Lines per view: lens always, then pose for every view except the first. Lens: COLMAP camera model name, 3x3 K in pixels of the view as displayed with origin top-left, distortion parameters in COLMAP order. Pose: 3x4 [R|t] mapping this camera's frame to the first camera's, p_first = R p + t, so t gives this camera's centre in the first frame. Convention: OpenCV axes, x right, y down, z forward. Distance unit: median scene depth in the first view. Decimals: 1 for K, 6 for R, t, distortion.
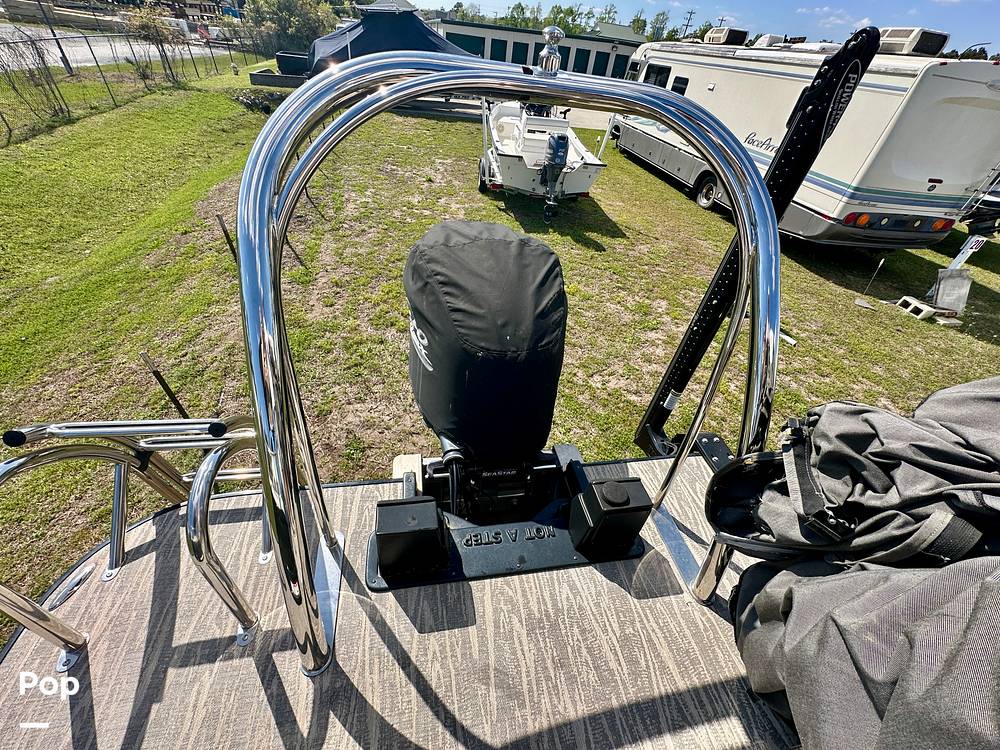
lens RADIAL K [[398.6, 0, 500.0], [0, 398.6, 375.0], [0, 0, 1]] dist [-0.002111, 0.000698]
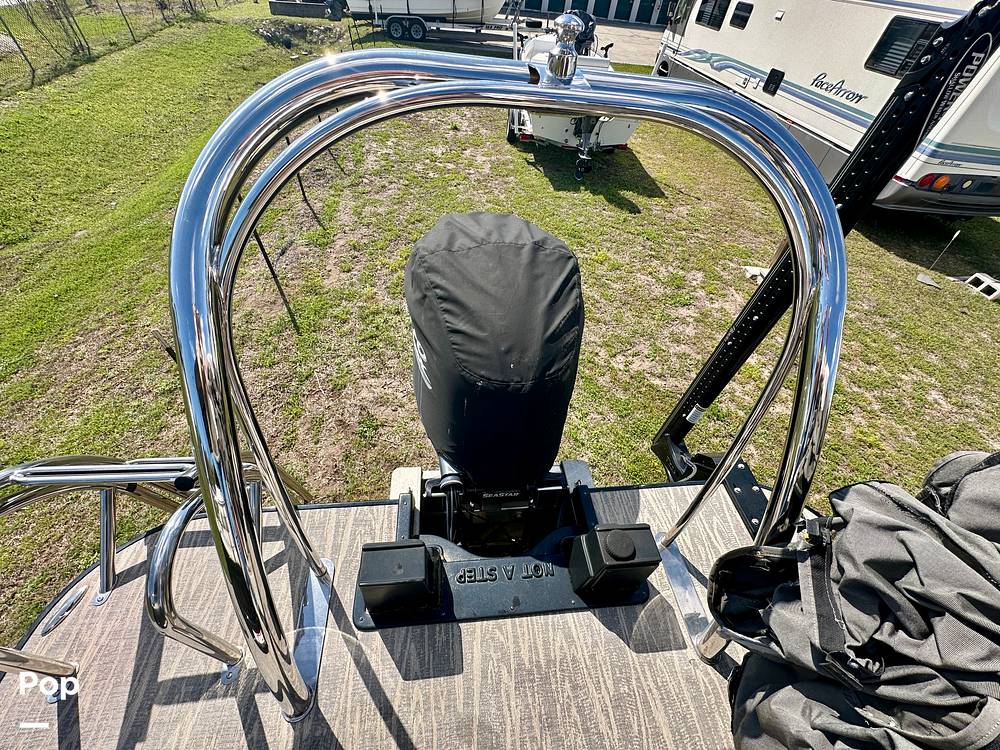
lens RADIAL K [[398.6, 0, 500.0], [0, 398.6, 375.0], [0, 0, 1]] dist [-0.002111, 0.000698]
pose [[0.997454, 0.042344, -0.057385, 0.014192], [-0.035581, 0.992828, 0.114136, -0.053331], [0.061807, -0.111804, 0.991806, 0.033988]]
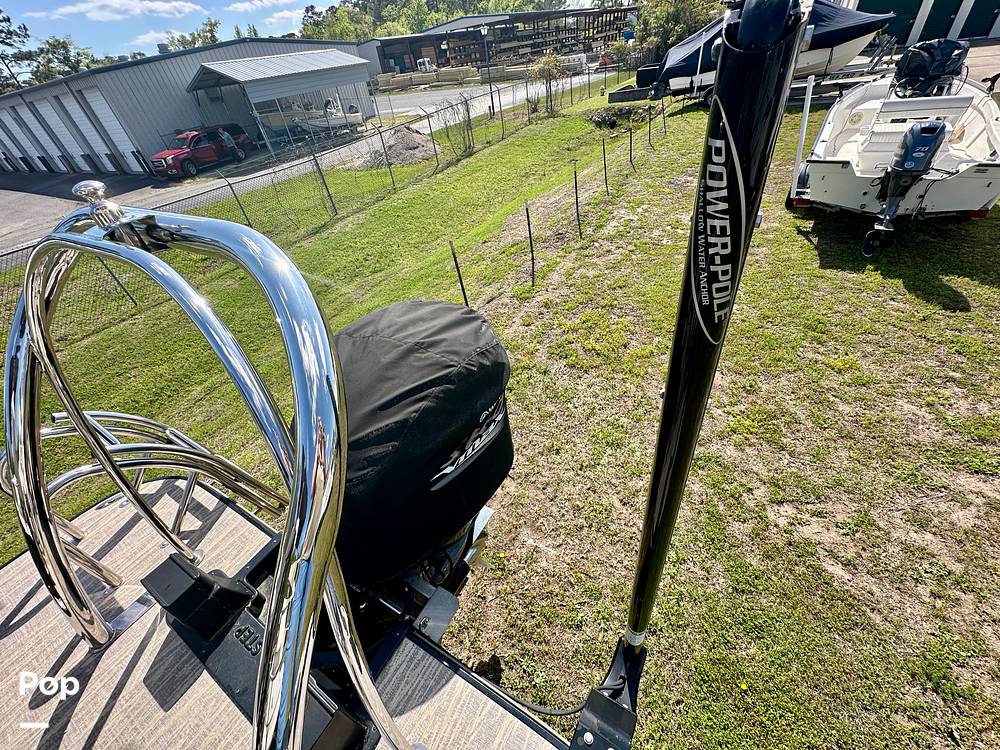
lens RADIAL K [[398.6, 0, 500.0], [0, 398.6, 375.0], [0, 0, 1]] dist [-0.002111, 0.000698]
pose [[0.726946, 0.265819, -0.633159, 0.263948], [-0.267445, 0.958830, 0.095485, -0.147244], [0.632474, 0.099923, 0.768110, 0.173007]]
